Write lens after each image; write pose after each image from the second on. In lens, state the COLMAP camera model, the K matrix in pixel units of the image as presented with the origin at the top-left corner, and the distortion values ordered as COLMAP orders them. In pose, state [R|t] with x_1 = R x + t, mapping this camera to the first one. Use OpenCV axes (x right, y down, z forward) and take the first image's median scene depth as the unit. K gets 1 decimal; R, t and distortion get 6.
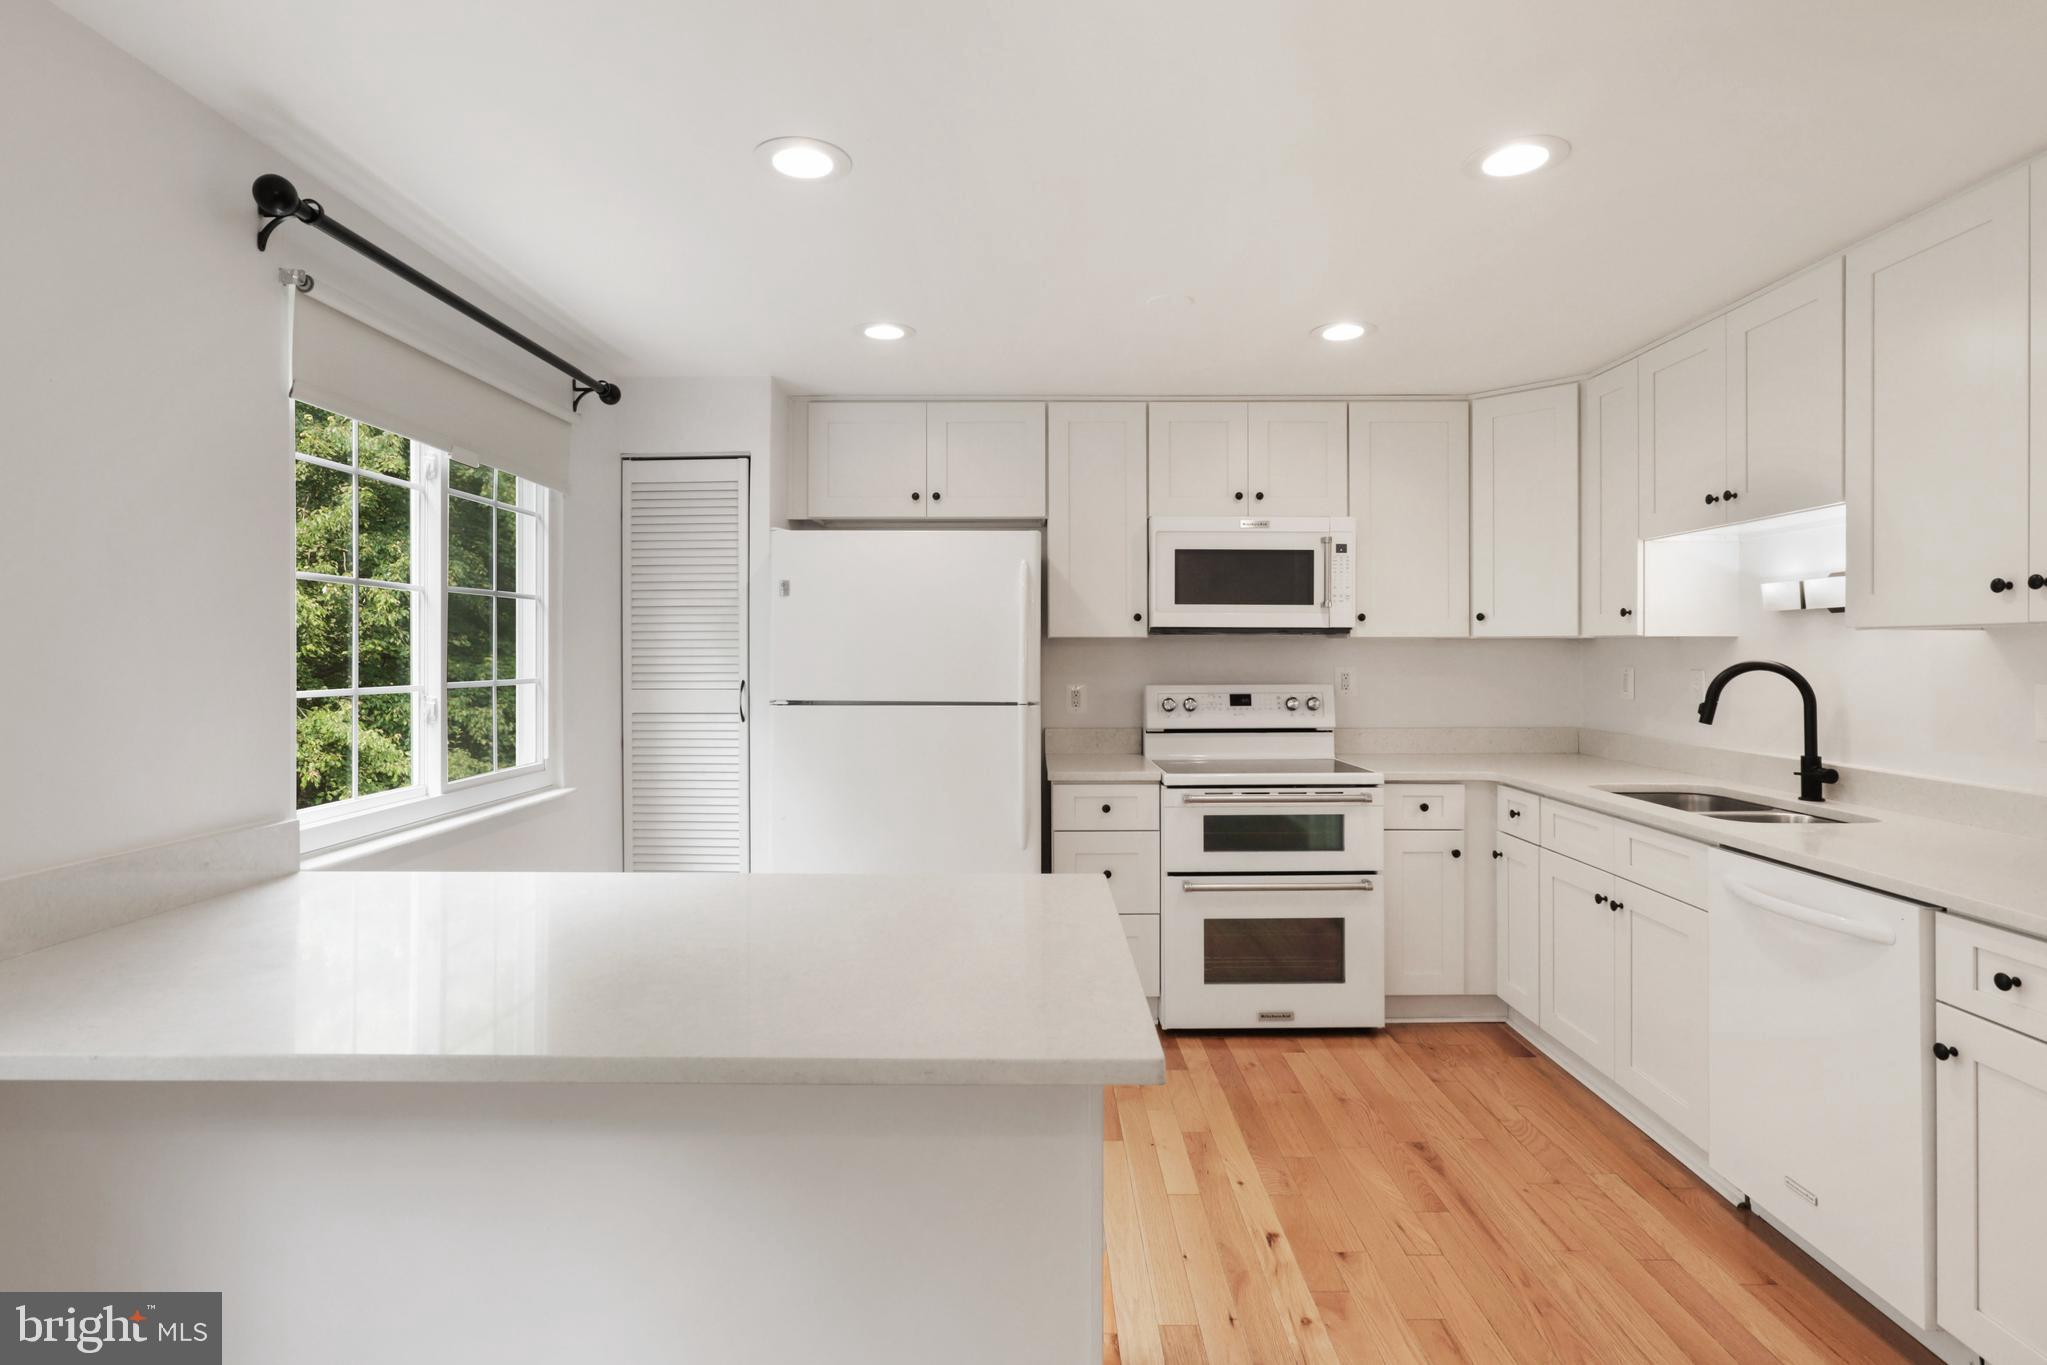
lens RADIAL K [[1039.3, 0, 1020.7], [0, 1039.3, 649.6], [0, 0, 1]] dist [-0.026187, 0.020767]
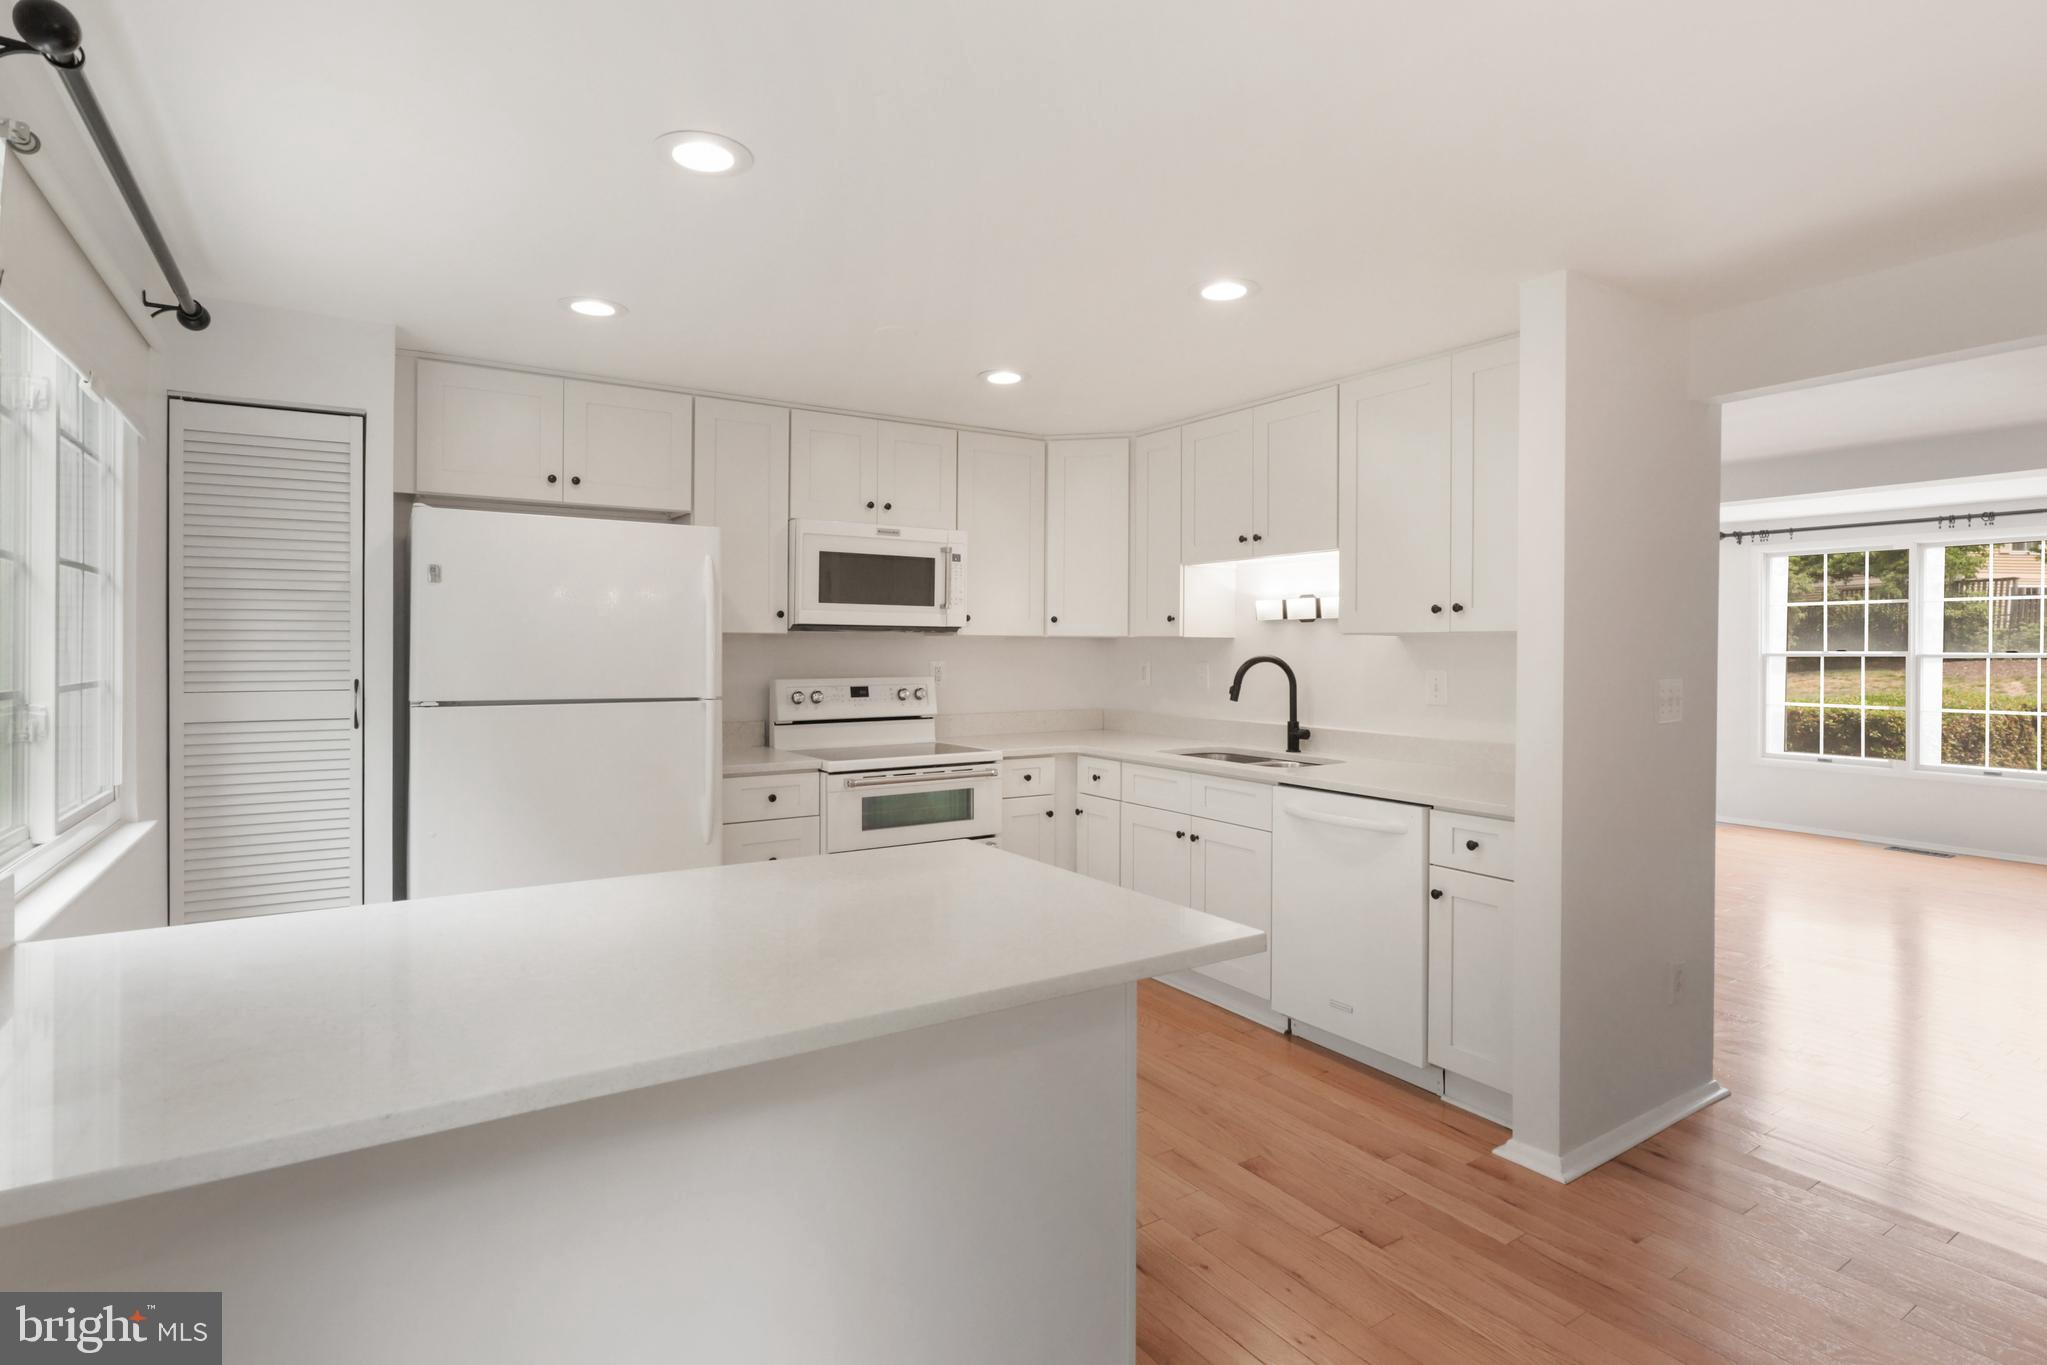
lens RADIAL K [[1039.3, 0, 1020.7], [0, 1039.3, 649.6], [0, 0, 1]] dist [-0.026187, 0.020767]
pose [[0.834824, 0.002498, 0.550511, -0.285826], [-0.005029, 0.999983, 0.003089, 0.000023], [-0.550493, -0.005347, 0.834822, -0.002468]]
